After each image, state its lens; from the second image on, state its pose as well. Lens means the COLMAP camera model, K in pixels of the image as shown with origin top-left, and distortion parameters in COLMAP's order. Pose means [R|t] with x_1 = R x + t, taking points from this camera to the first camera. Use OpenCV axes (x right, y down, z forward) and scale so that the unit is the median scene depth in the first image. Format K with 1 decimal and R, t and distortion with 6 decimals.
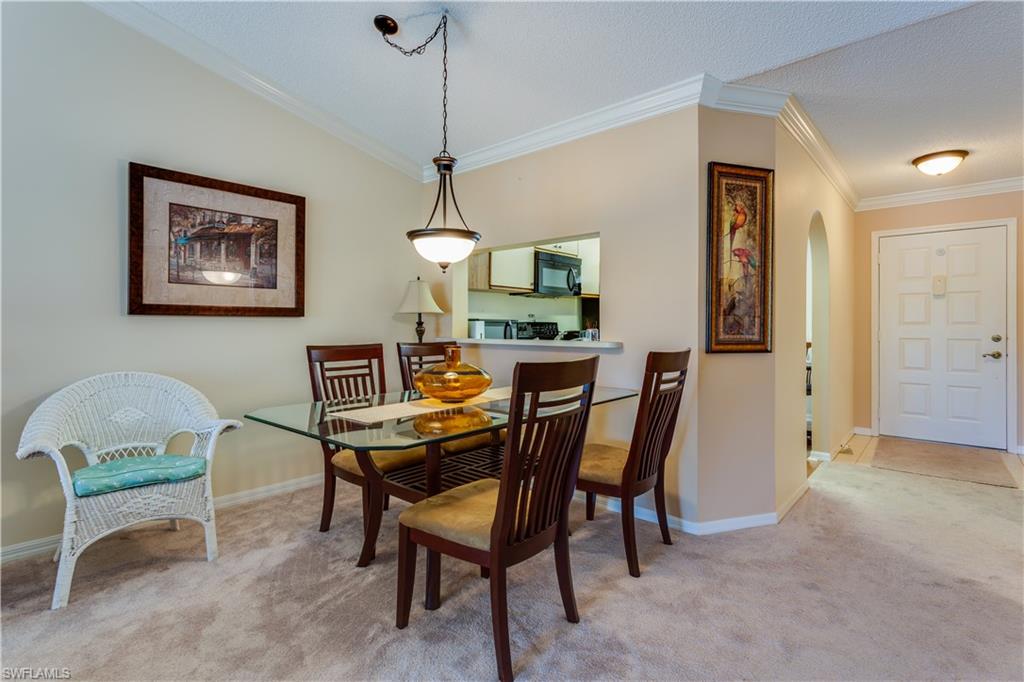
lens RADIAL K [[495.6, 0, 510.7], [0, 495.6, 325.7], [0, 0, 1]] dist [-0.001155, -0.000219]
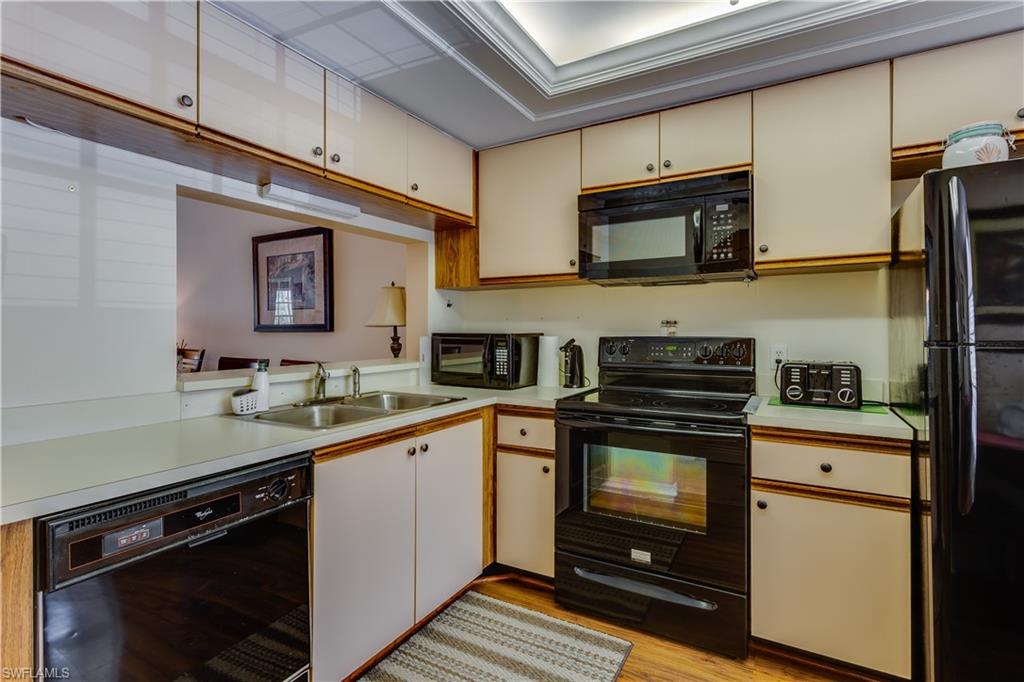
lens RADIAL K [[495.6, 0, 510.7], [0, 495.6, 325.7], [0, 0, 1]] dist [-0.001155, -0.000219]
pose [[0.192205, -0.009120, -0.981312, 0.661169], [0.001984, 0.999958, -0.008904, -0.018583], [0.981353, -0.000236, 0.192215, 1.036457]]
